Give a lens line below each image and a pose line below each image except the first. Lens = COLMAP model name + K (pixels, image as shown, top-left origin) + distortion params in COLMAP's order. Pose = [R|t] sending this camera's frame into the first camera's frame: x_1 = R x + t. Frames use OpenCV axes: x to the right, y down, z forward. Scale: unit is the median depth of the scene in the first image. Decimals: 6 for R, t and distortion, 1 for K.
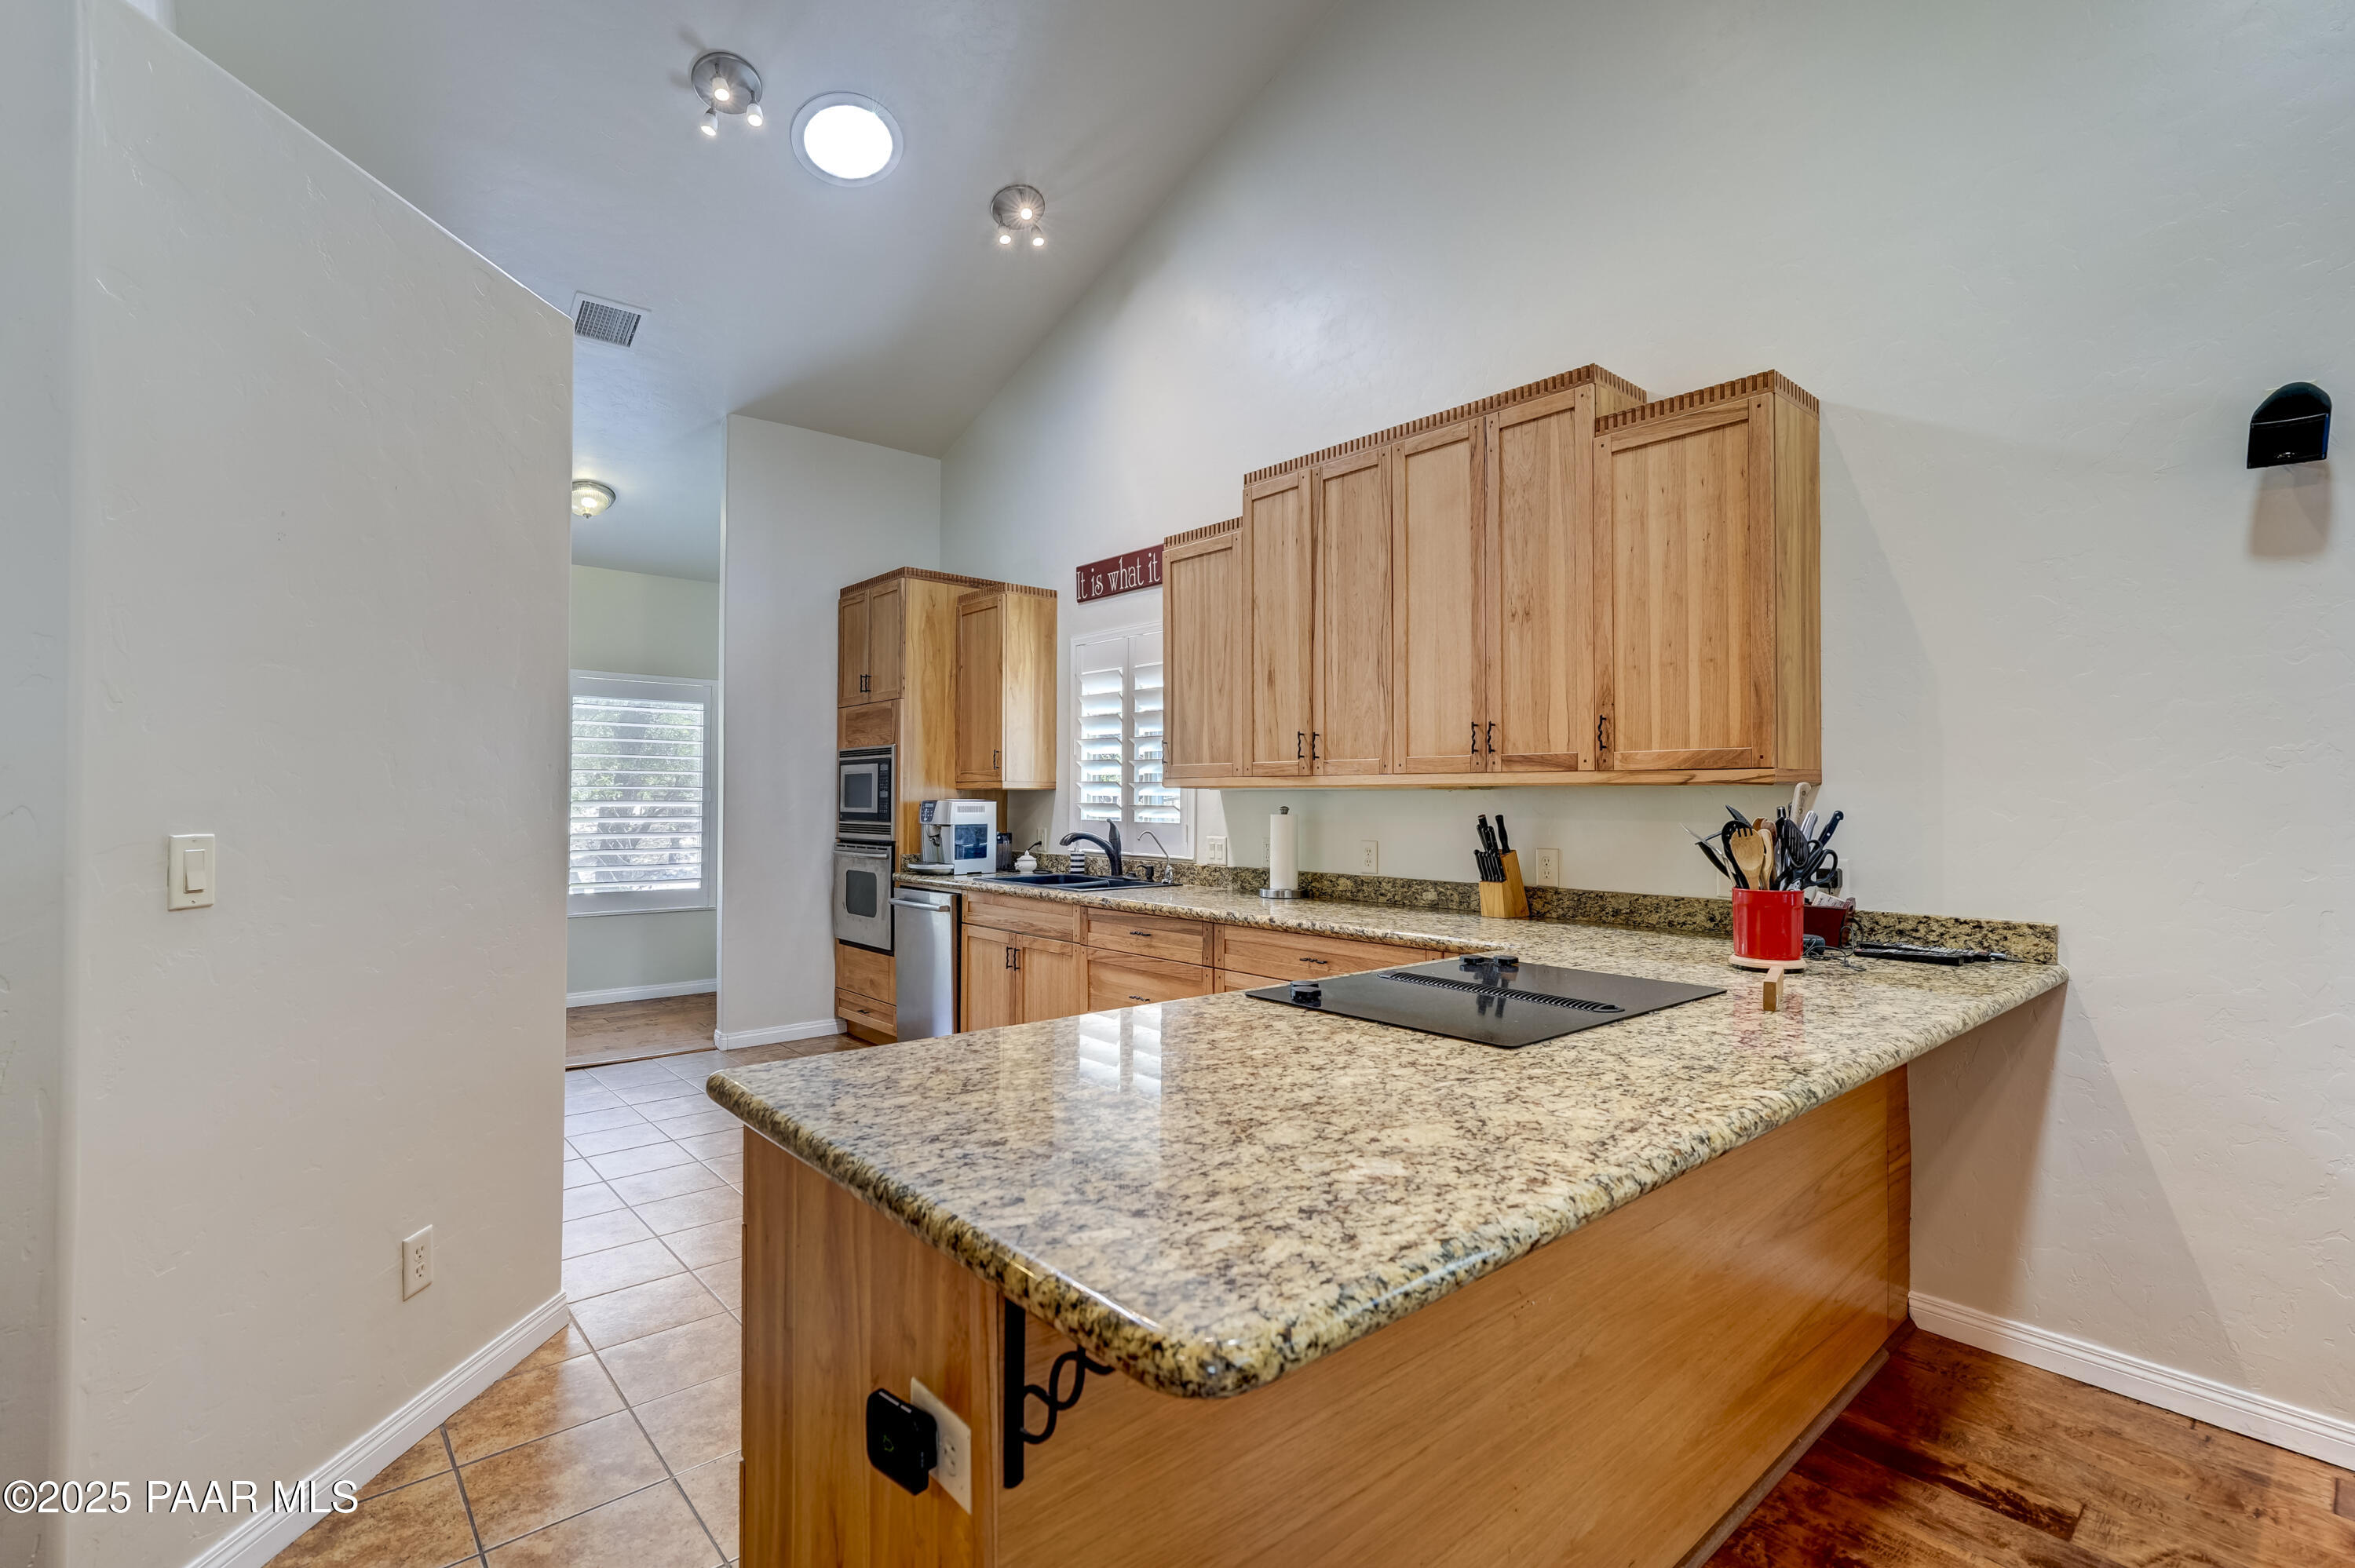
lens RADIAL K [[1071.9, 0, 1168.8], [0, 1071.9, 794.6], [0, 0, 1]] dist [-0.000839, 0.000008]
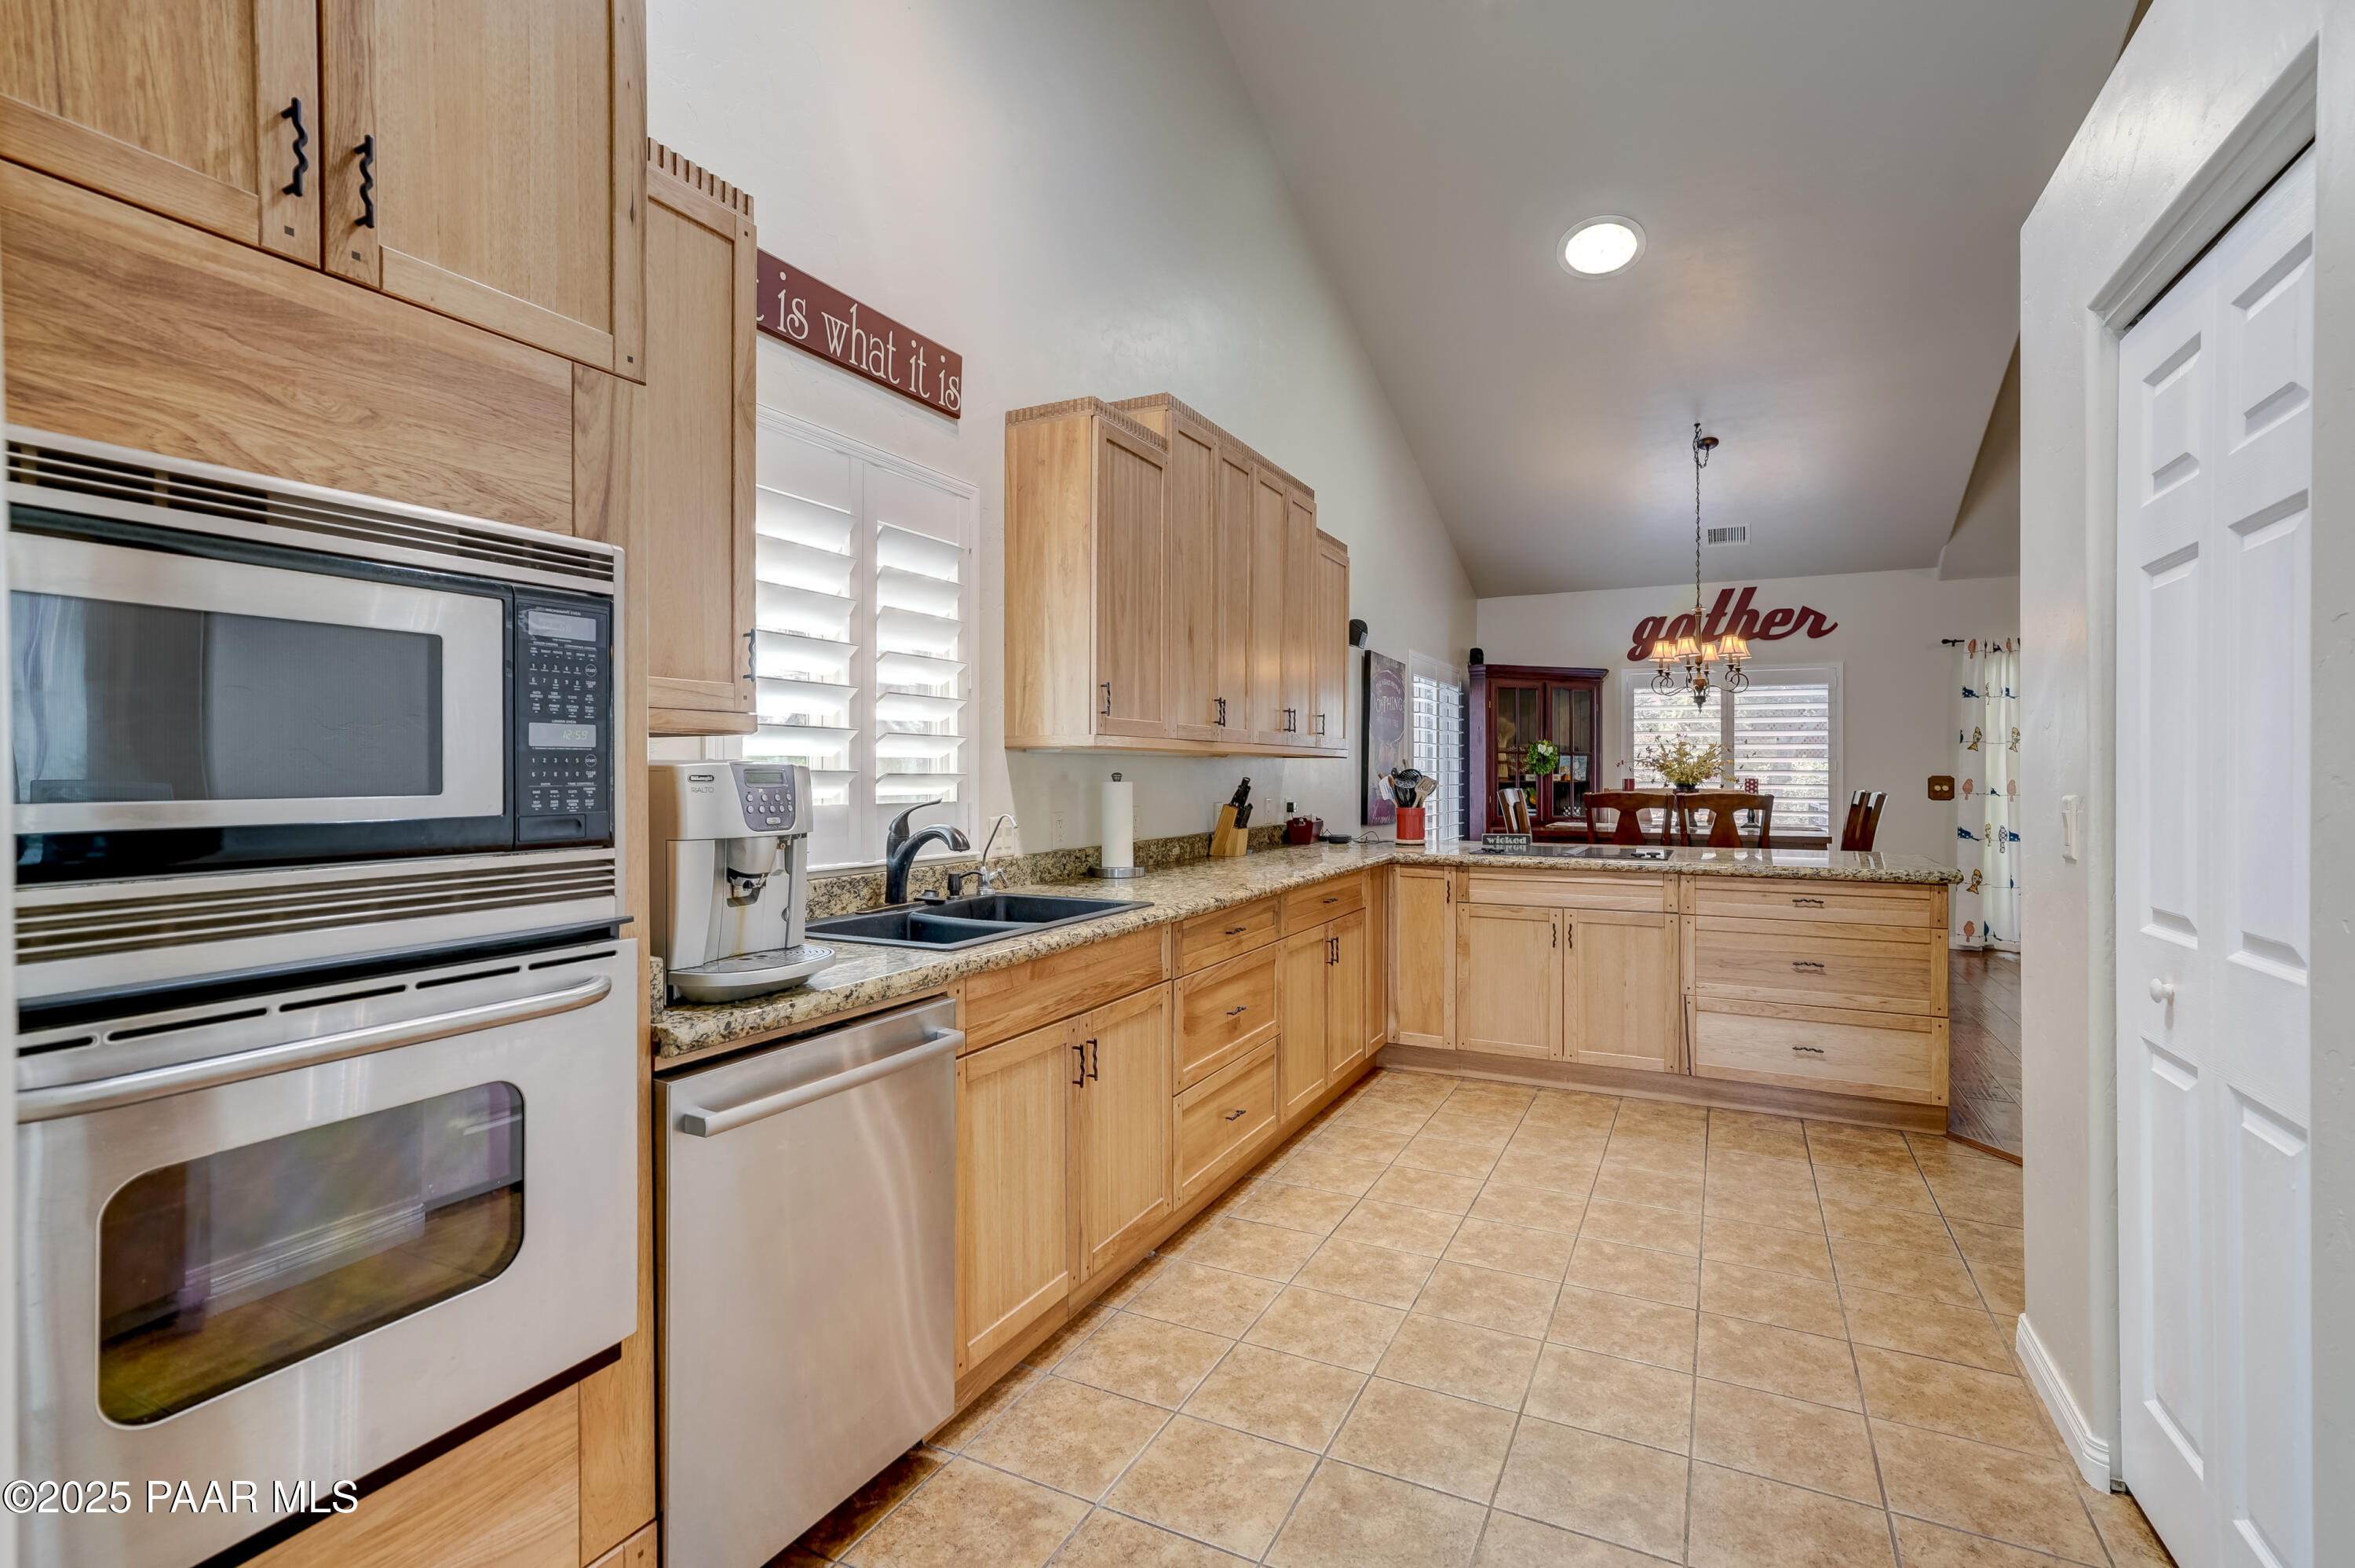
lens RADIAL K [[1071.9, 0, 1169.5], [0, 1071.9, 769.6], [0, 0, 1]] dist [-0.000839, 0.000008]
pose [[-0.363330, 0.000408, 0.931661, -0.611279], [-0.002536, 0.999996, -0.001427, 0.008331], [-0.931657, -0.002881, -0.363327, 1.081204]]
